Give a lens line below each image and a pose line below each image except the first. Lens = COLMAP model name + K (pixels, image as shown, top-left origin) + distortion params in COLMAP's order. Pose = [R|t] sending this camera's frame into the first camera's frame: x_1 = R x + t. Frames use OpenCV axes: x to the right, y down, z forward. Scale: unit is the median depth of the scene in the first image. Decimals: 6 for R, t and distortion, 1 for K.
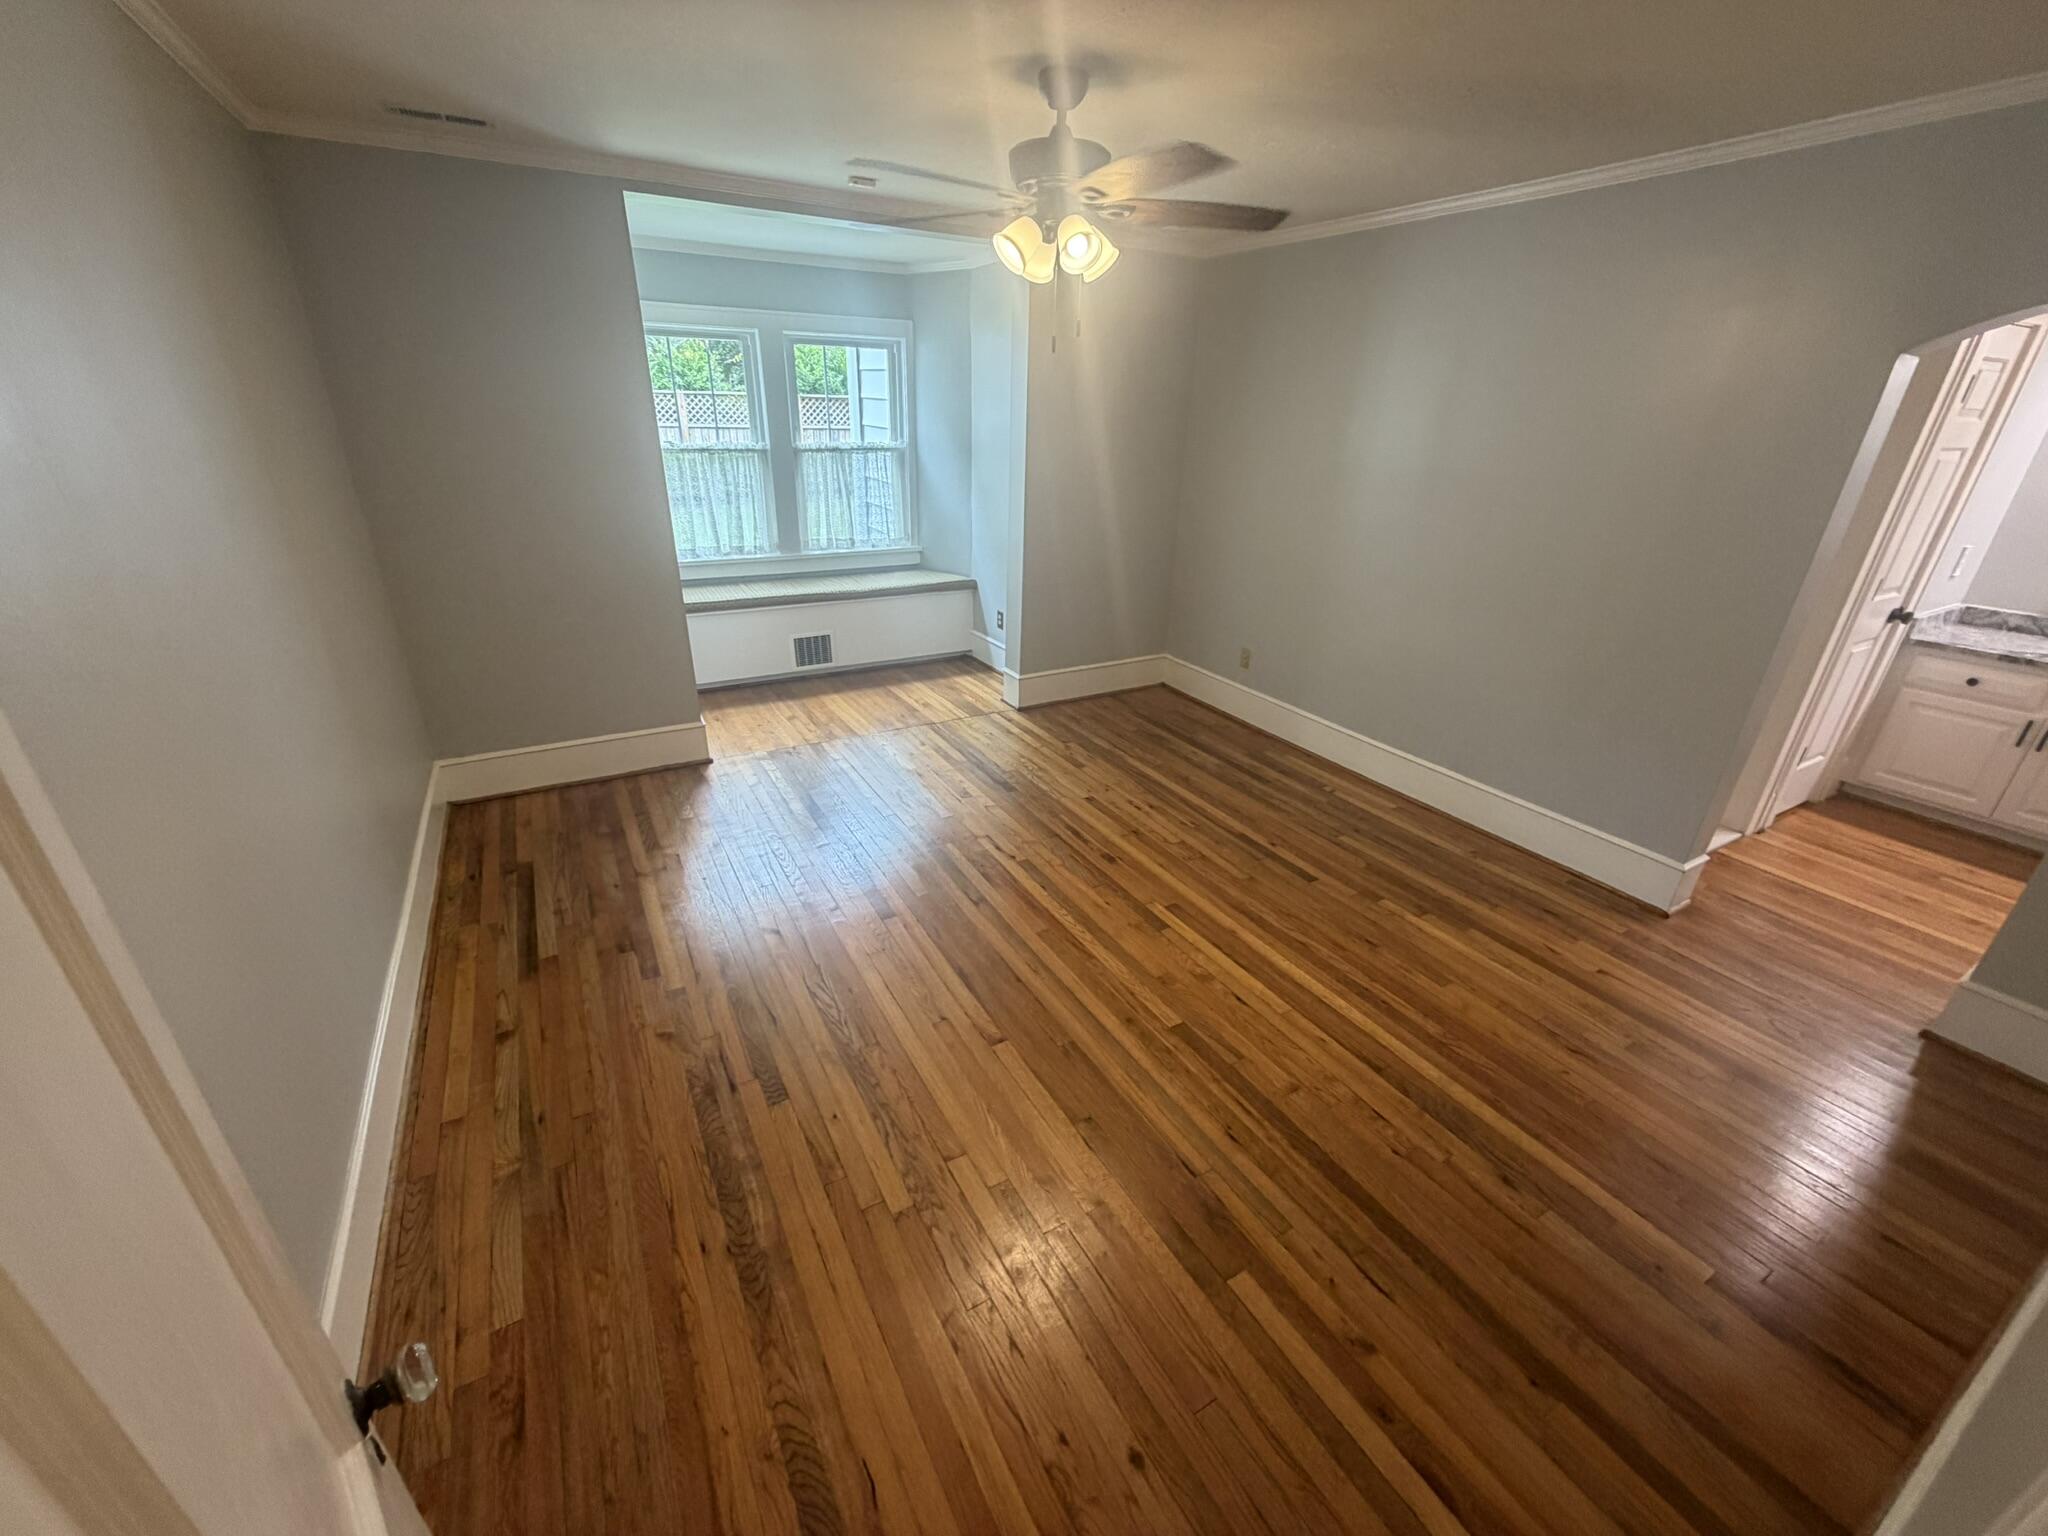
lens RADIAL K [[817.0, 0, 1026.2], [0, 817.0, 772.1], [0, 0, 1]] dist [-0.000741, 0.000071]
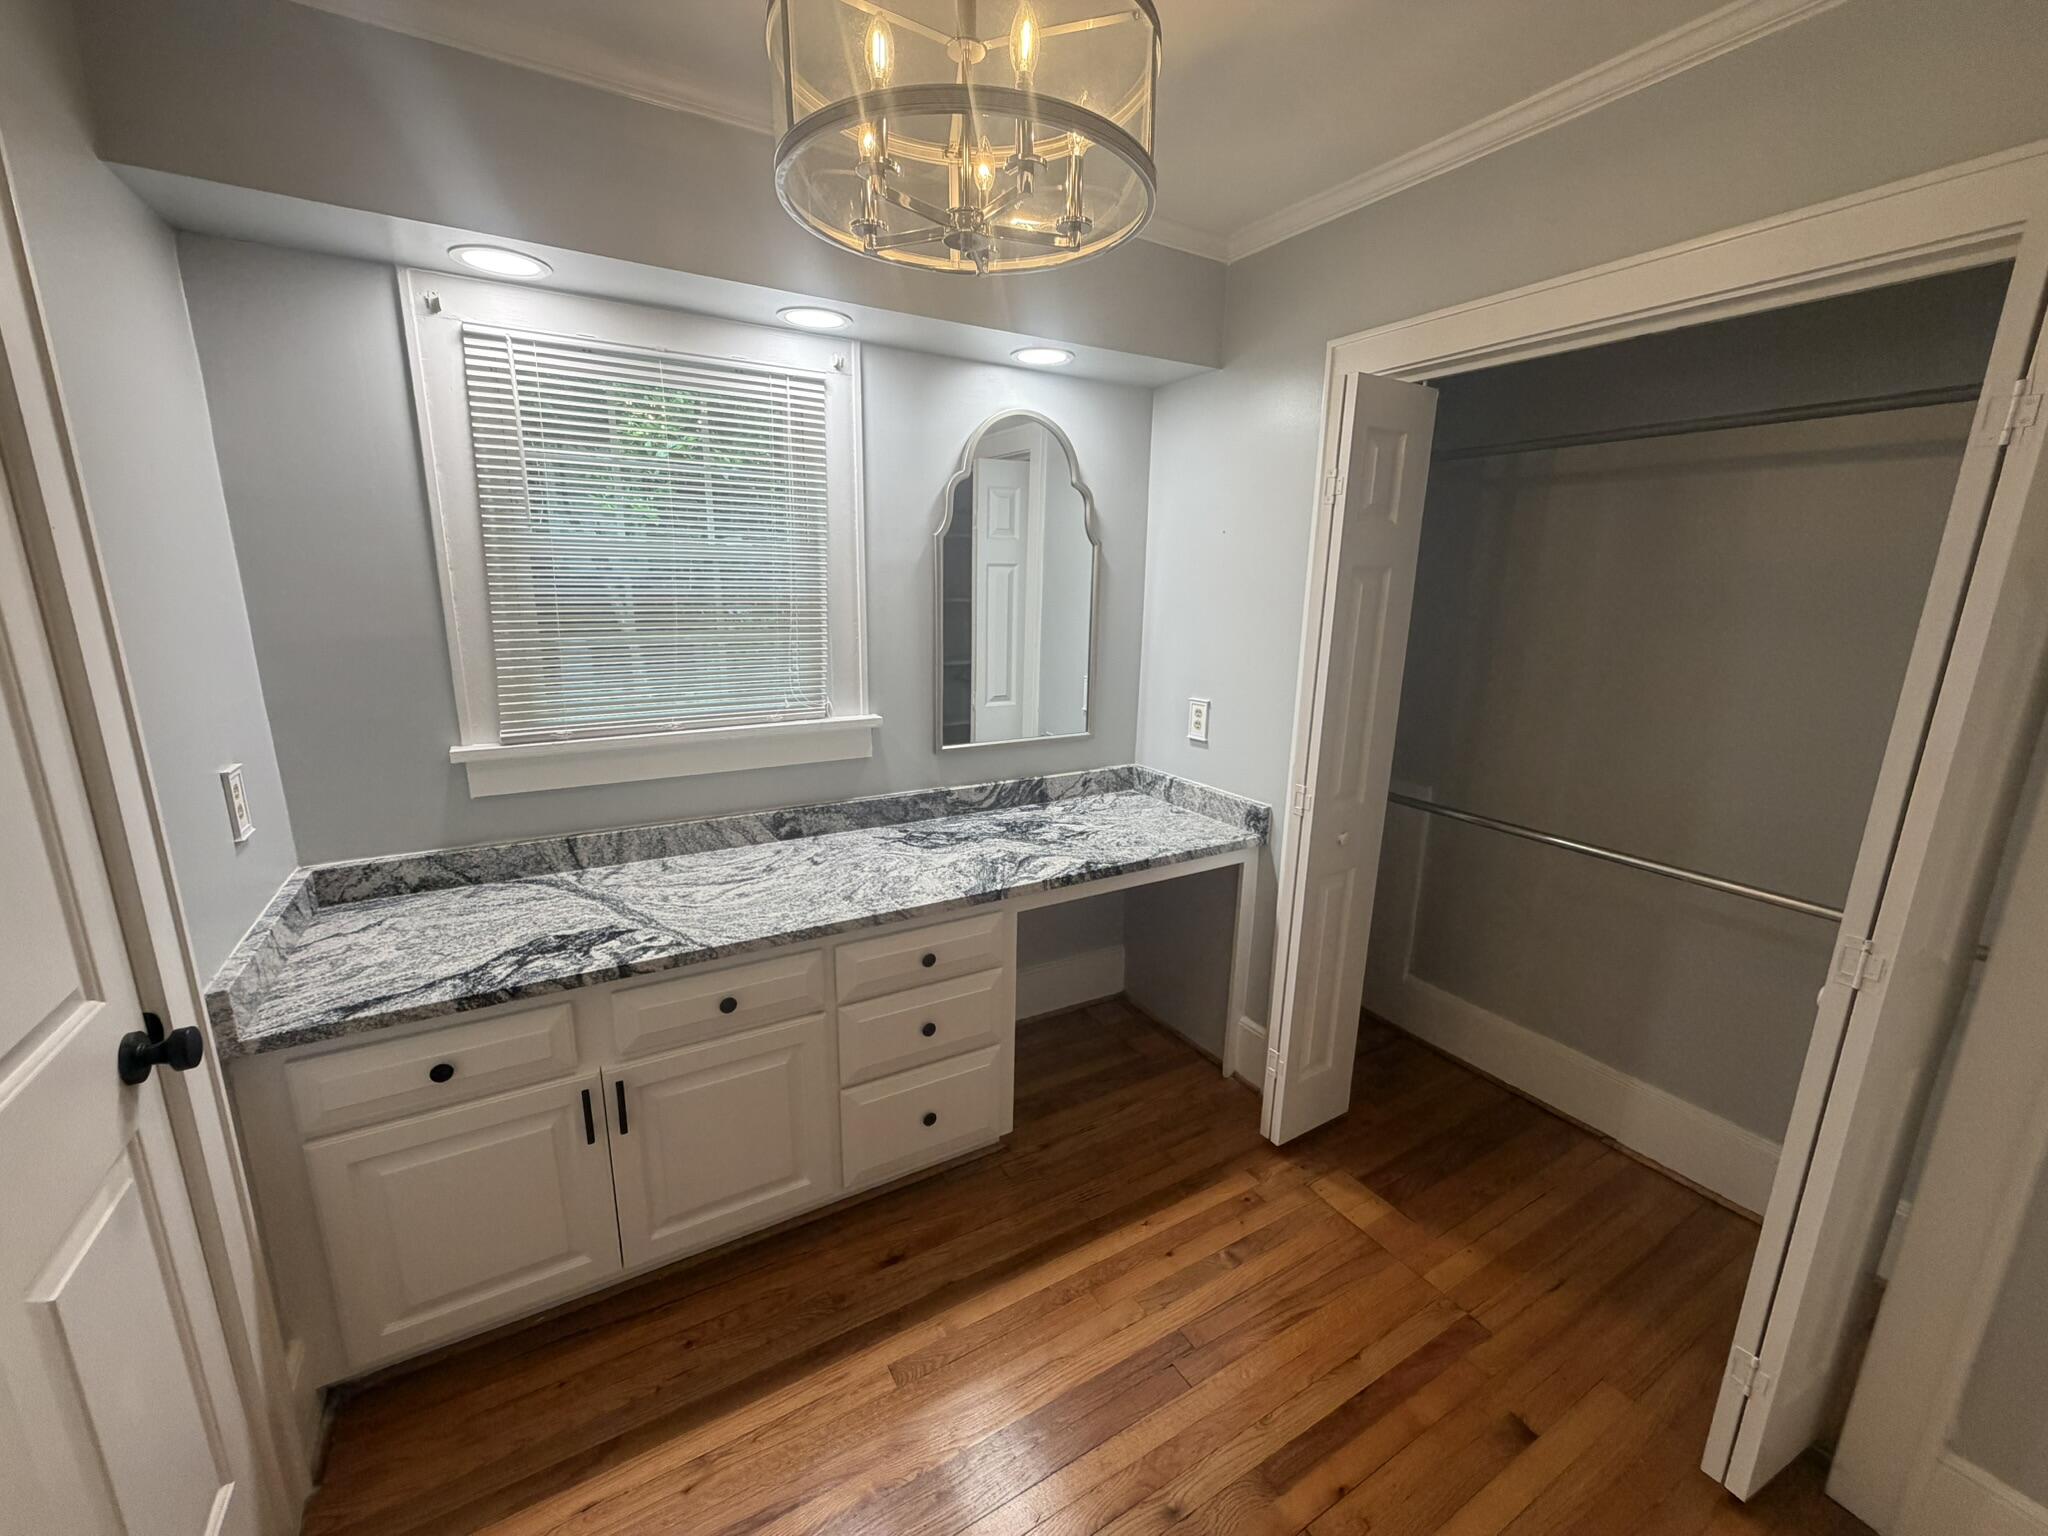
lens RADIAL K [[817.0, 0, 1023.7], [0, 817.0, 764.1], [0, 0, 1]] dist [-0.000741, 0.000071]
pose [[-0.016619, -0.260493, 0.965333, 0.787471], [0.408308, 0.879528, 0.244368, -0.226093], [-0.912693, 0.398214, 0.091744, 0.623860]]
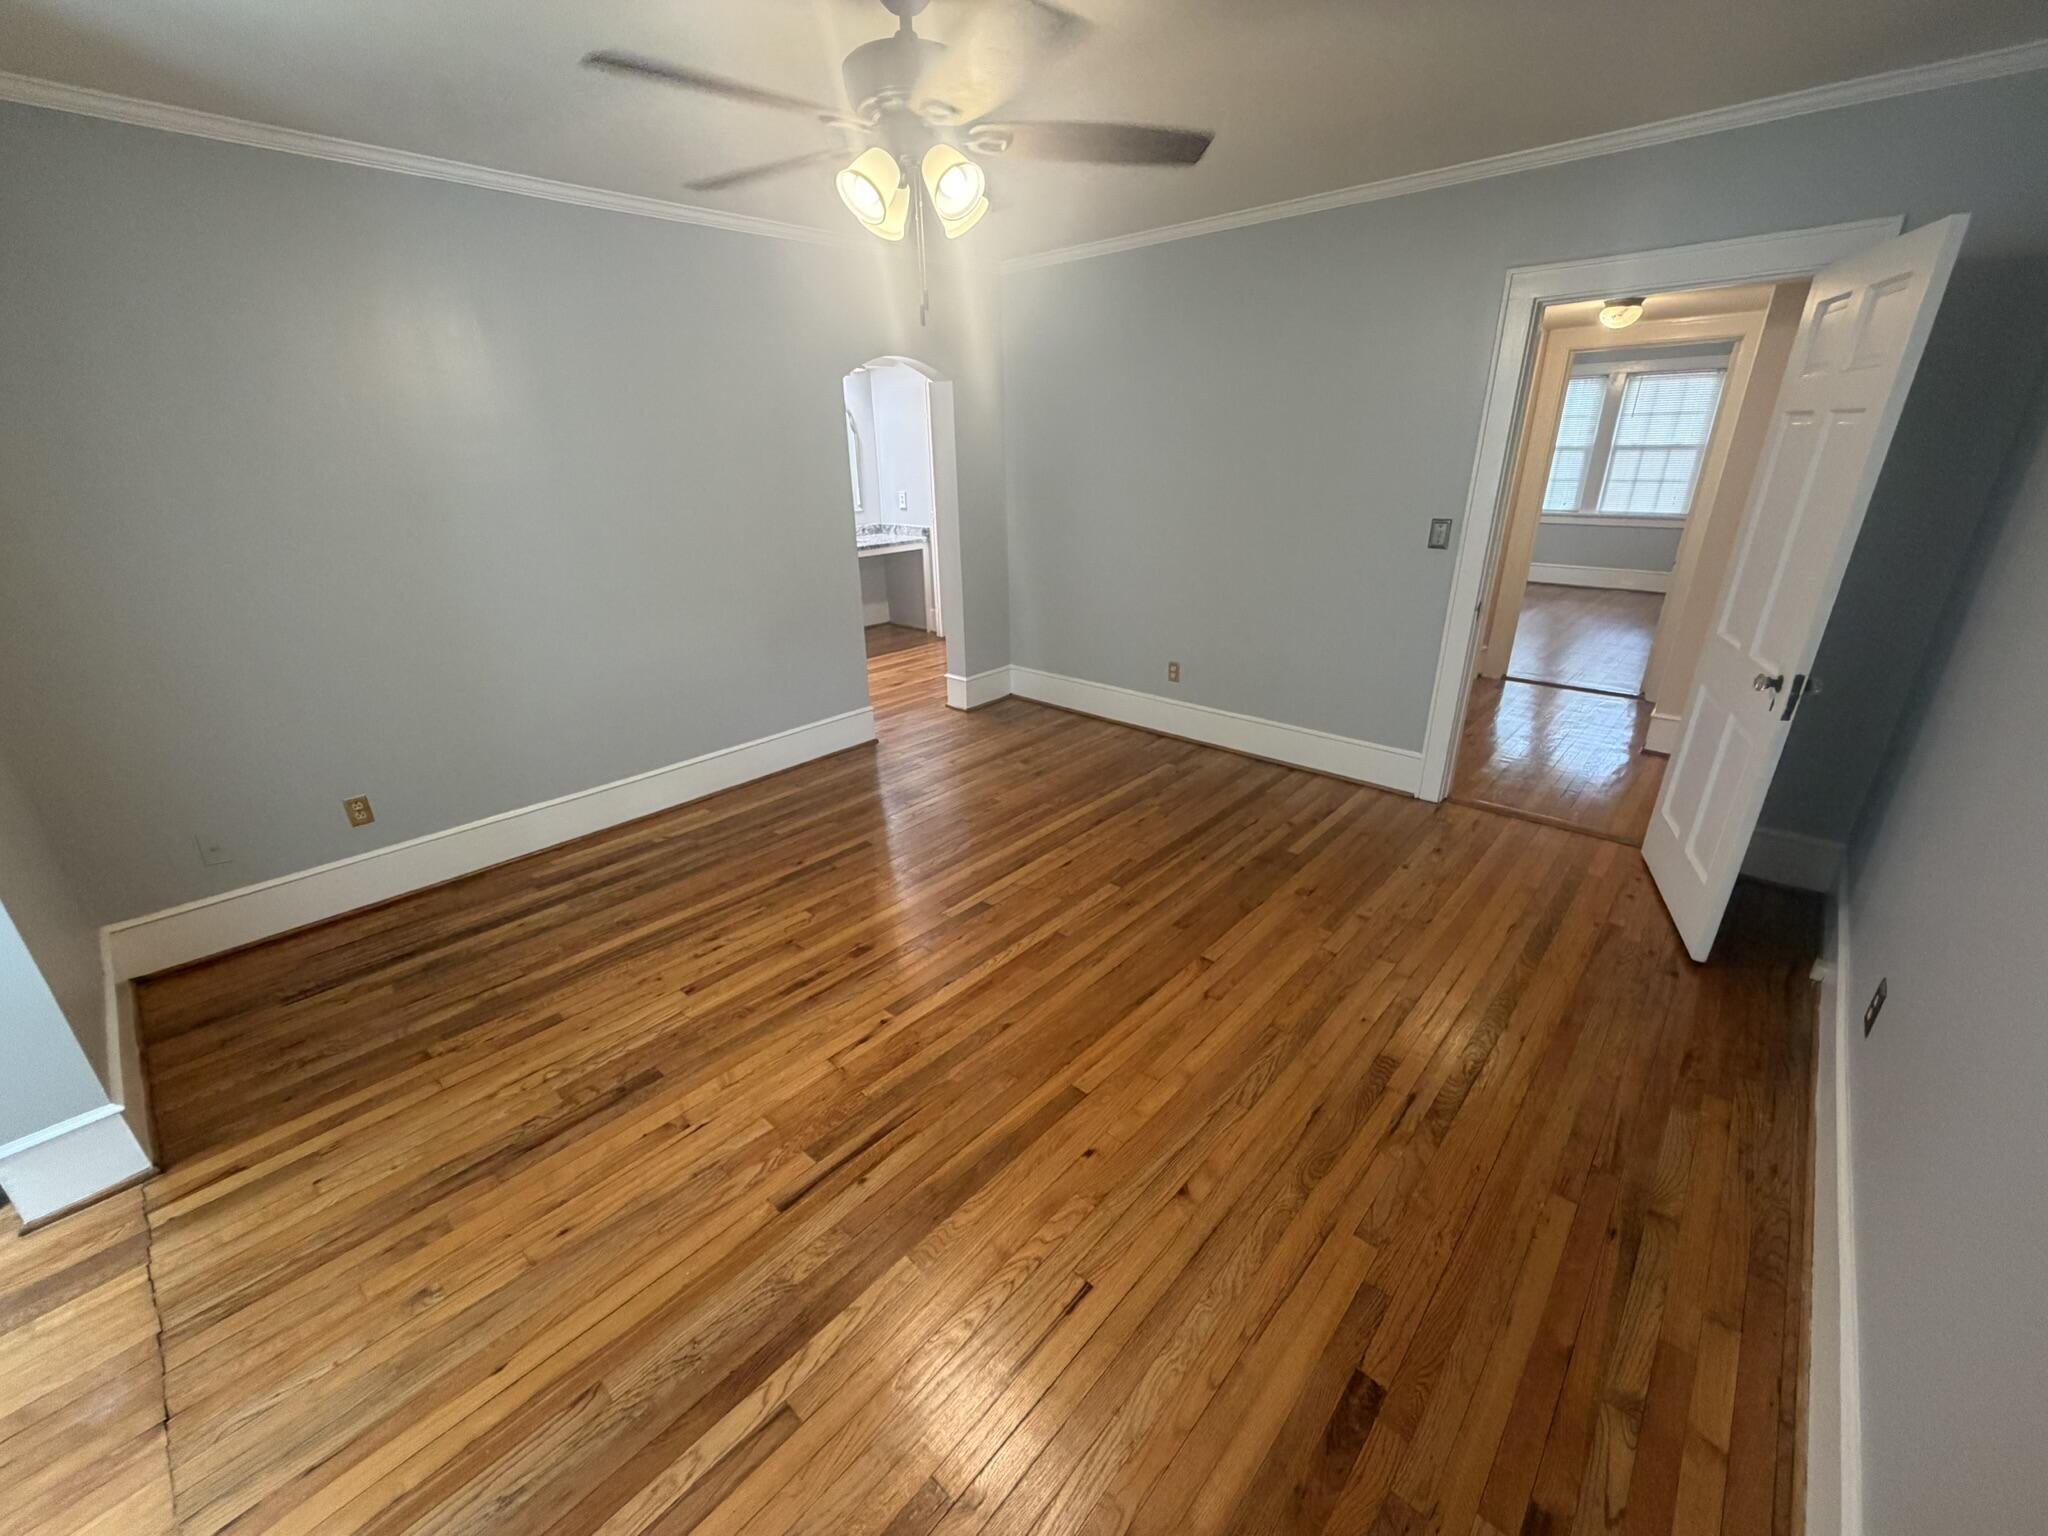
lens RADIAL K [[817.0, 0, 1026.7], [0, 817.0, 765.5], [0, 0, 1]] dist [-0.000741, 0.000071]
pose [[-0.307052, -0.368623, 0.877403, -0.552381], [0.402637, 0.785047, 0.470727, -0.330761], [-0.862324, 0.497813, -0.092629, 0.775183]]
